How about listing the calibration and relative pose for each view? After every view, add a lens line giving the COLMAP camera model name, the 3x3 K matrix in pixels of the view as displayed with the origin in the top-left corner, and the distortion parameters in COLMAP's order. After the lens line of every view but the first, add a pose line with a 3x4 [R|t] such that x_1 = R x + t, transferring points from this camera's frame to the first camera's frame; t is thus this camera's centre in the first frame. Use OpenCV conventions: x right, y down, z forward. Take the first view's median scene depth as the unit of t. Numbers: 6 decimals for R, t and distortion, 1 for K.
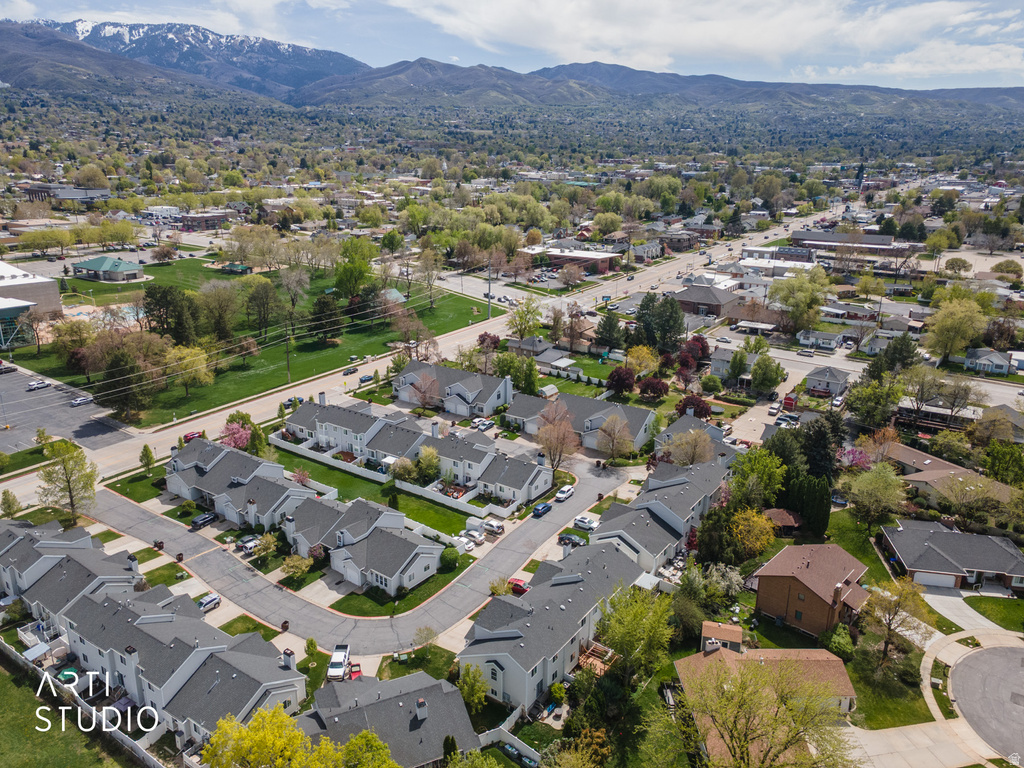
lens RADIAL K [[743.6, 0, 503.3], [0, 743.6, 387.2], [0, 0, 1]] dist [0.023519, 0.035745]
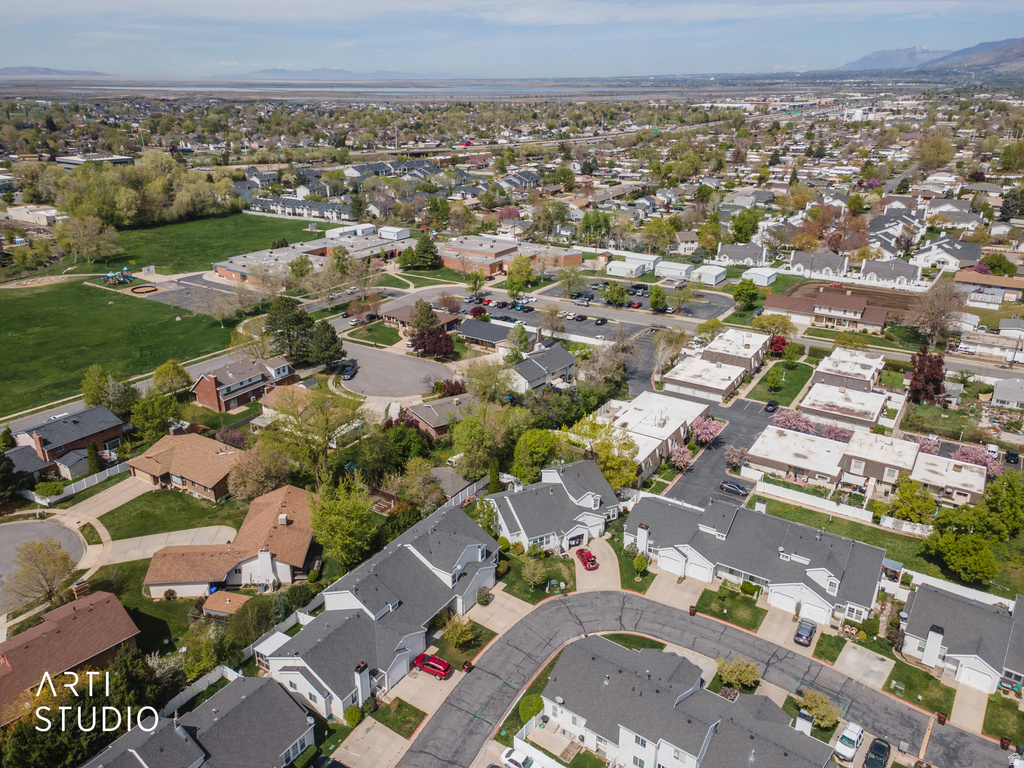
lens RADIAL K [[743.6, 0, 503.3], [0, 743.6, 387.2], [0, 0, 1]] dist [0.023519, 0.035745]
pose [[-0.999489, 0.003904, -0.031741, -0.014930], [-0.017754, 0.757774, 0.652276, -0.364377], [0.026599, 0.652506, -0.757317, 1.112070]]
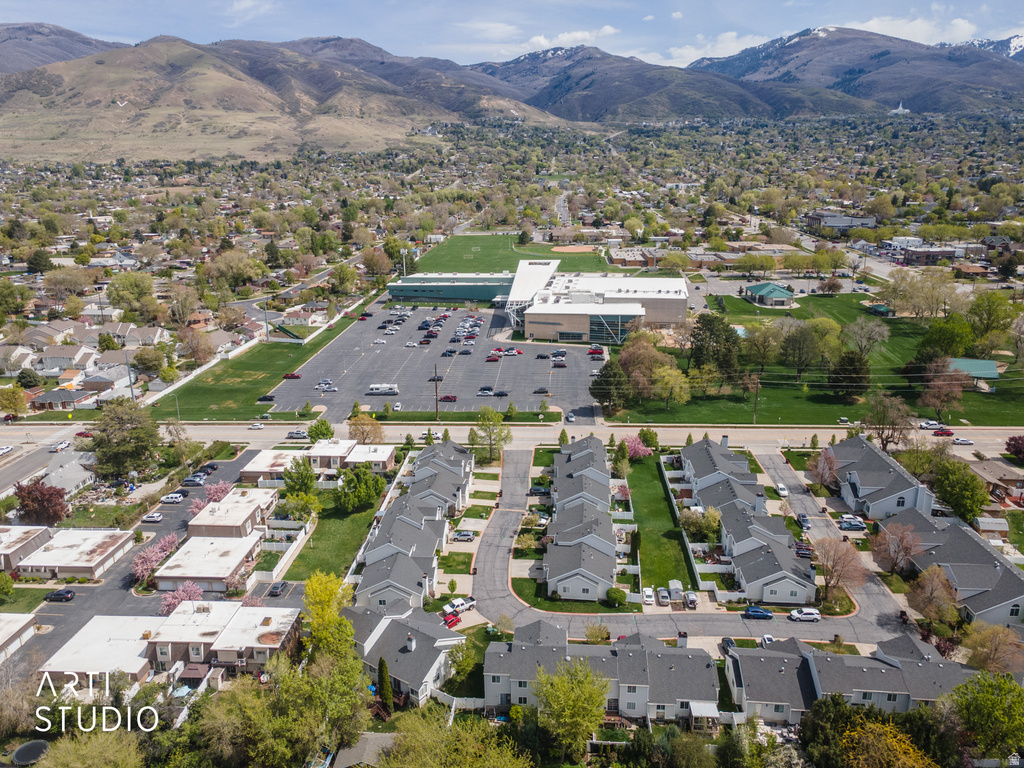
lens RADIAL K [[743.6, 0, 503.3], [0, 743.6, 387.2], [0, 0, 1]] dist [0.023519, 0.035745]
pose [[0.507003, 0.237600, -0.828549, 0.575745], [-0.255053, 0.959564, 0.119100, -0.131766], [0.823344, 0.150940, 0.547103, 0.181315]]
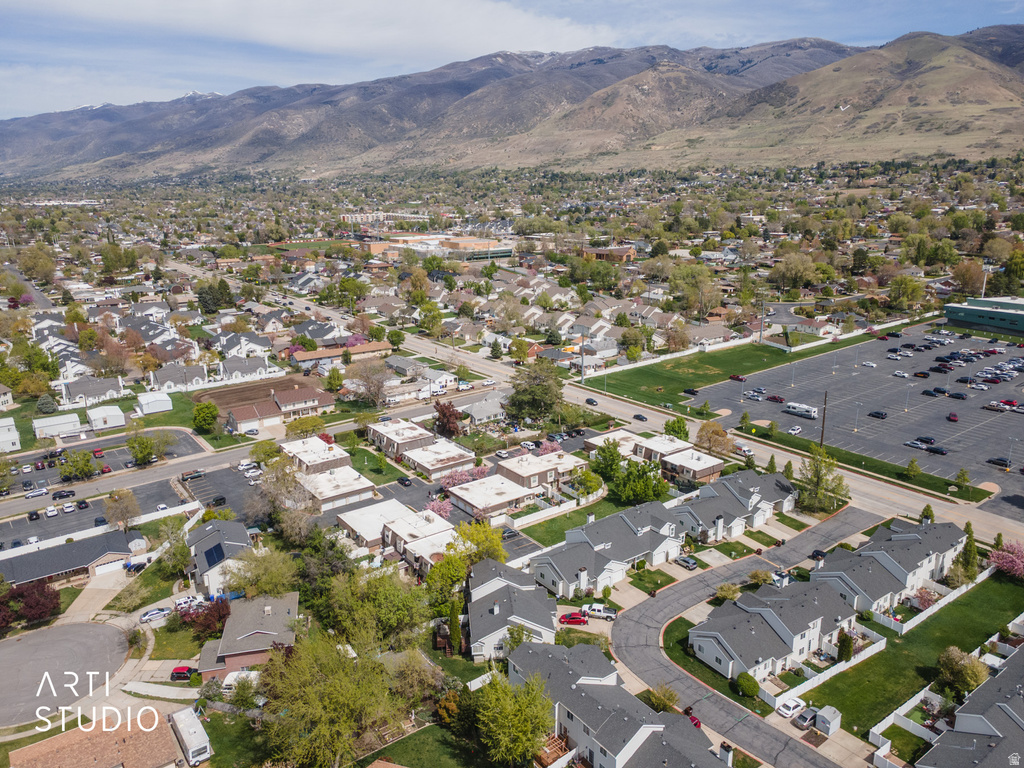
lens RADIAL K [[743.6, 0, 503.3], [0, 743.6, 387.2], [0, 0, 1]] dist [0.023519, 0.035745]
pose [[-0.336431, 0.257780, -0.905739, 0.642276], [-0.282113, 0.890042, 0.358101, -0.285536], [0.898458, 0.375997, -0.226715, 0.679591]]
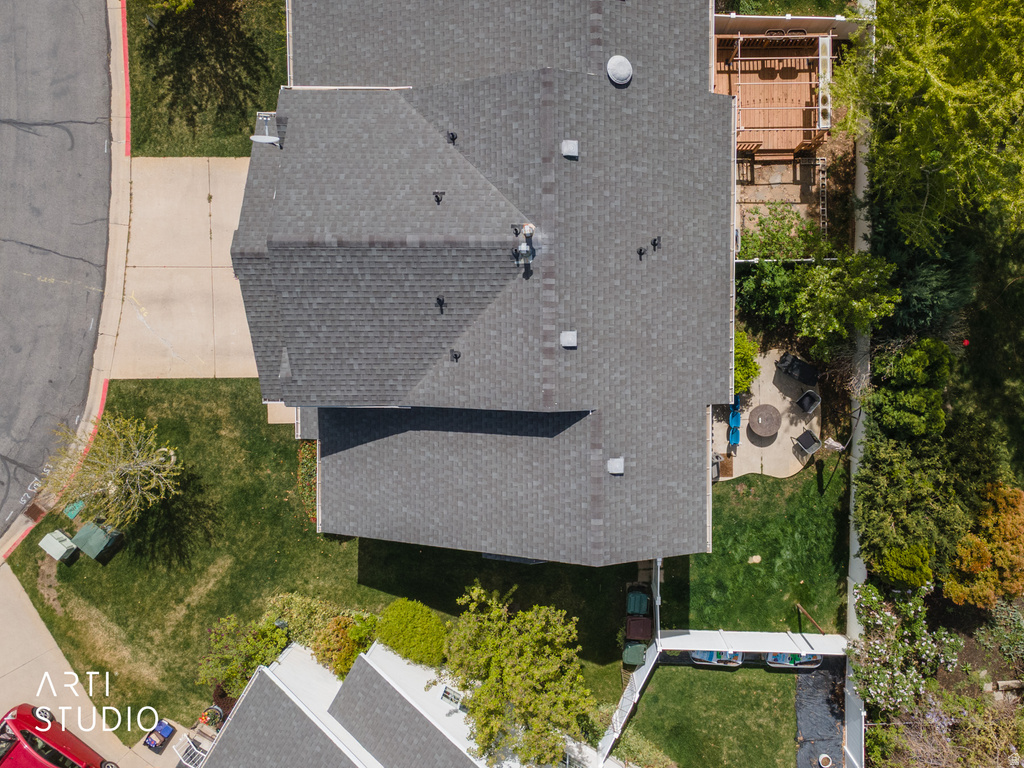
lens RADIAL K [[743.6, 0, 503.3], [0, 743.6, 387.2], [0, 0, 1]] dist [0.023519, 0.035745]
pose [[0.821076, -0.570803, -0.004220, 0.008869], [0.151032, 0.210113, 0.965941, 0.097680], [-0.550475, -0.793749, 0.258729, 0.618318]]
